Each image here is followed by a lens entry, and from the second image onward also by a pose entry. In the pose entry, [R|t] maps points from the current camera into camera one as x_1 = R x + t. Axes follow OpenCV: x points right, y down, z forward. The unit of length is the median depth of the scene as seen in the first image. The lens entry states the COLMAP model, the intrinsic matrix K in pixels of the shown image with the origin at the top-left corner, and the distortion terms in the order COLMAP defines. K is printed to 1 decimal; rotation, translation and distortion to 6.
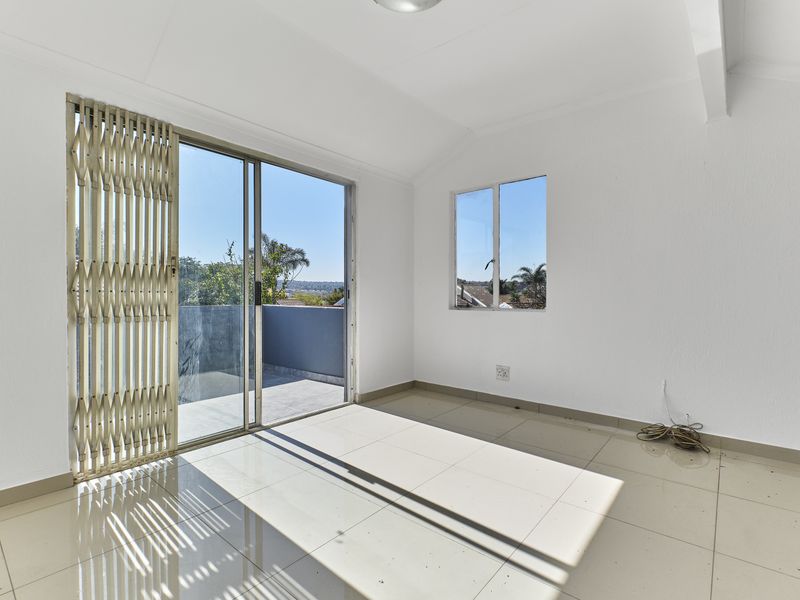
lens RADIAL K [[394.6, 0, 400.0], [0, 394.6, 300.0], [0, 0, 1]] dist [0.001688, -0.004806]
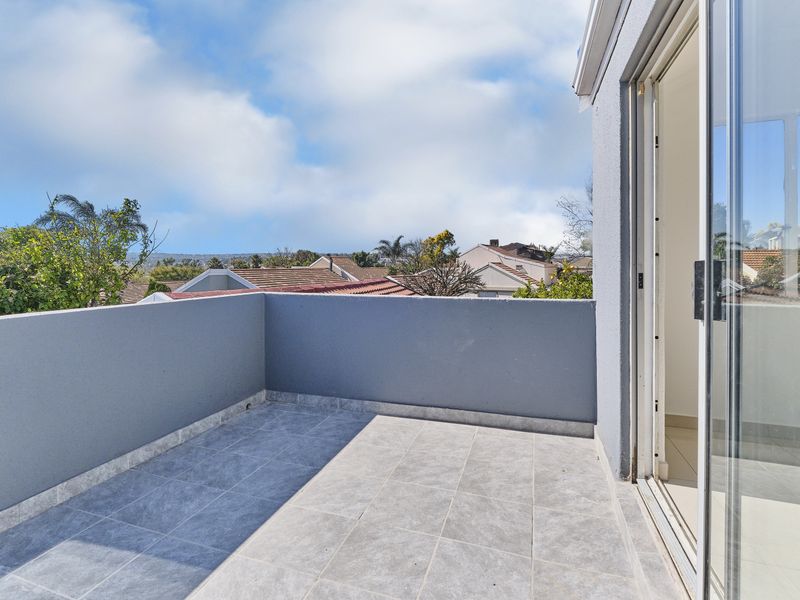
lens RADIAL K [[401.5, 0, 400.0], [0, 401.5, 300.0], [0, 0, 1]] dist [0.000378, -0.000525]
pose [[0.929749, -0.036155, 0.366416, -0.046246], [0.011029, 0.997455, 0.070435, -0.002265], [-0.368030, -0.061446, 0.927781, 0.045404]]
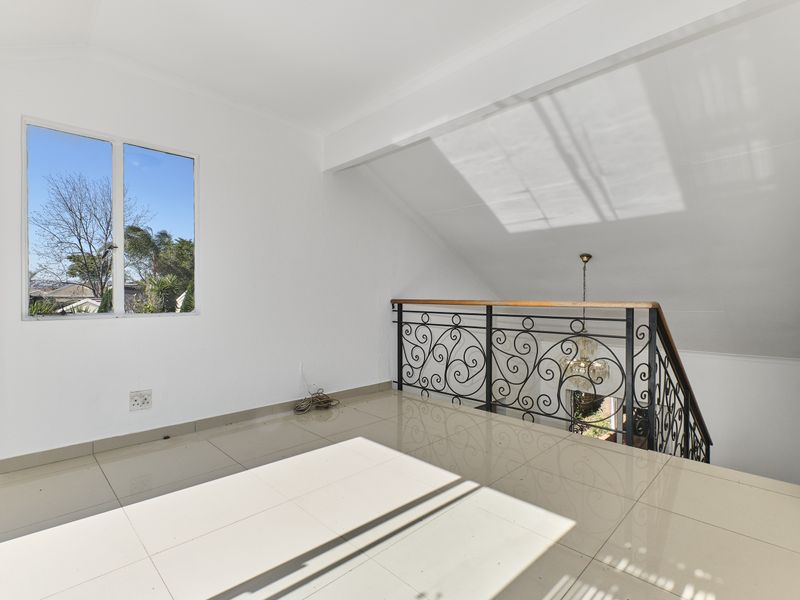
lens RADIAL K [[394.6, 0, 400.0], [0, 394.6, 300.0], [0, 0, 1]] dist [0.001688, -0.004806]
pose [[0.091844, -0.009767, 0.995726, -0.456729], [0.016141, 0.999835, 0.008318, -0.000780], [-0.995643, 0.015308, 0.091986, 0.475357]]
